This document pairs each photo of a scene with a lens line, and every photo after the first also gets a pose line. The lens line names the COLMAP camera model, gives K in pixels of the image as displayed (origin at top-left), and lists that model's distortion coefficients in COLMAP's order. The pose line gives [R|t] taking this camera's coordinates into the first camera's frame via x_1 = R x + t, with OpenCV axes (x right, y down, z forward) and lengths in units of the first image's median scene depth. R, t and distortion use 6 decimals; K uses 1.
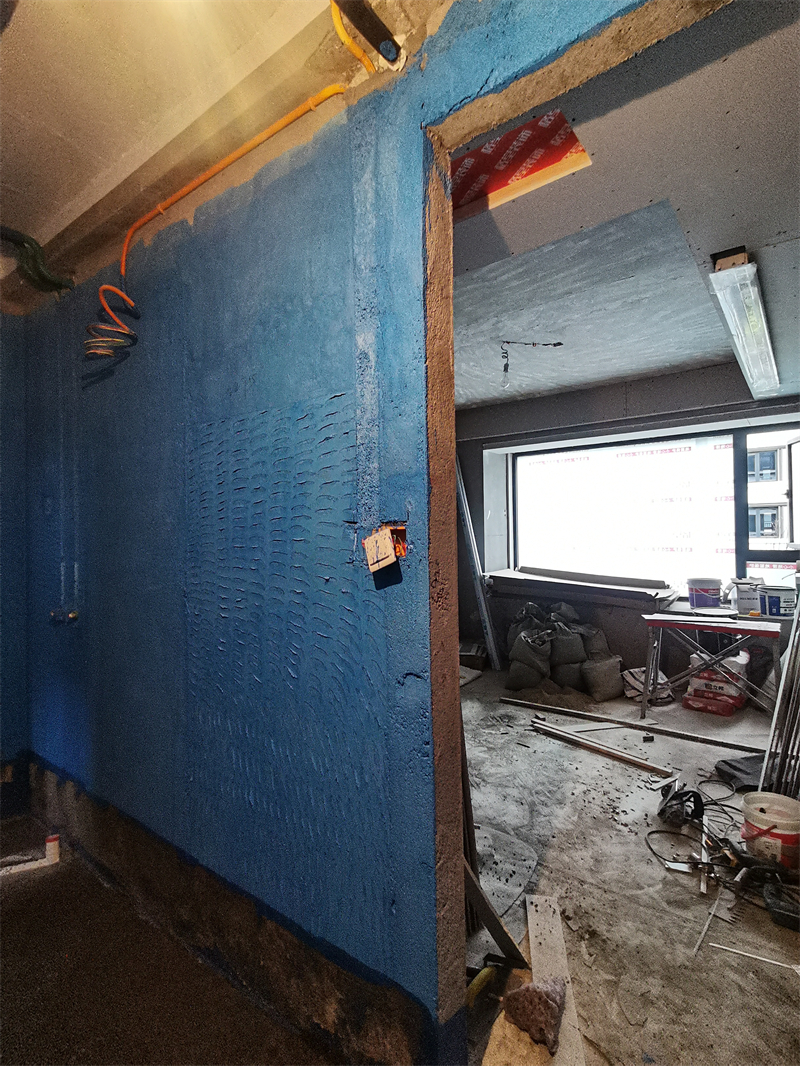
lens RADIAL K [[525.1, 0, 397.2], [0, 525.1, 521.8], [0, 0, 1]] dist [0.063973, -0.067534]
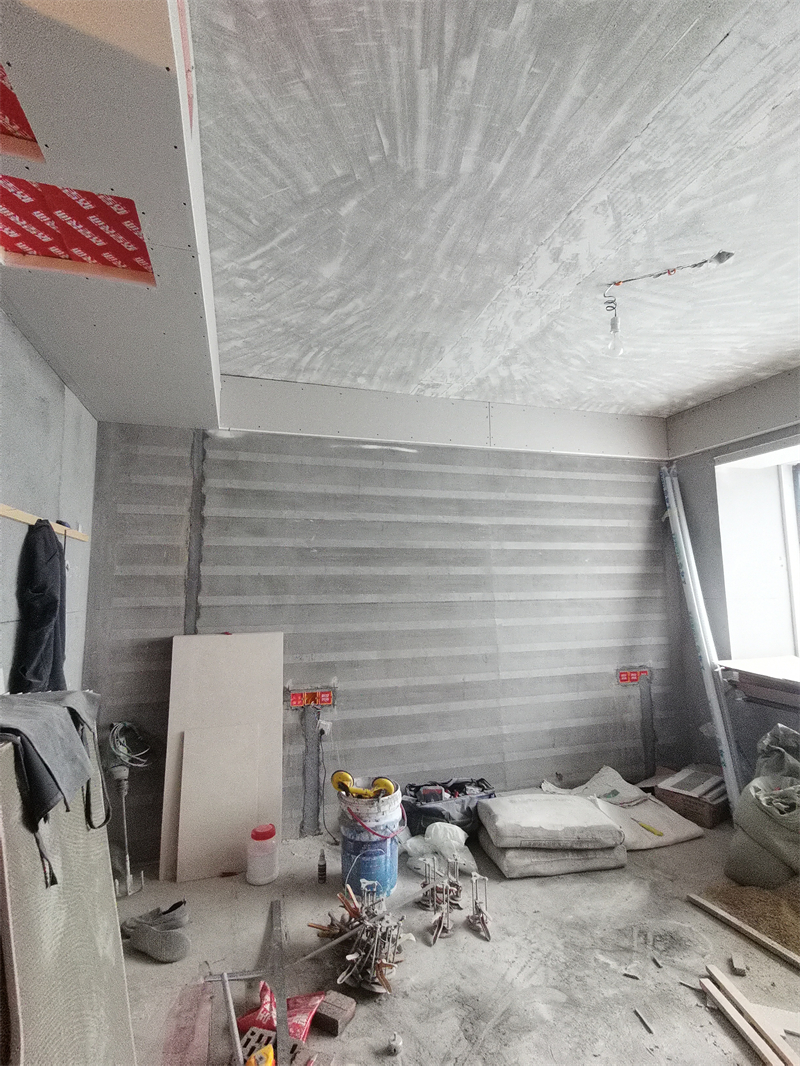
lens RADIAL K [[539.6, 0, 400.0], [0, 539.6, 533.0], [0, 0, 1]] dist [-0.001587, -0.000229]
pose [[0.811000, -0.065404, -0.581379, 0.320259], [0.018048, 0.996055, -0.086879, -0.006689], [0.584768, 0.059966, 0.808981, 0.348200]]
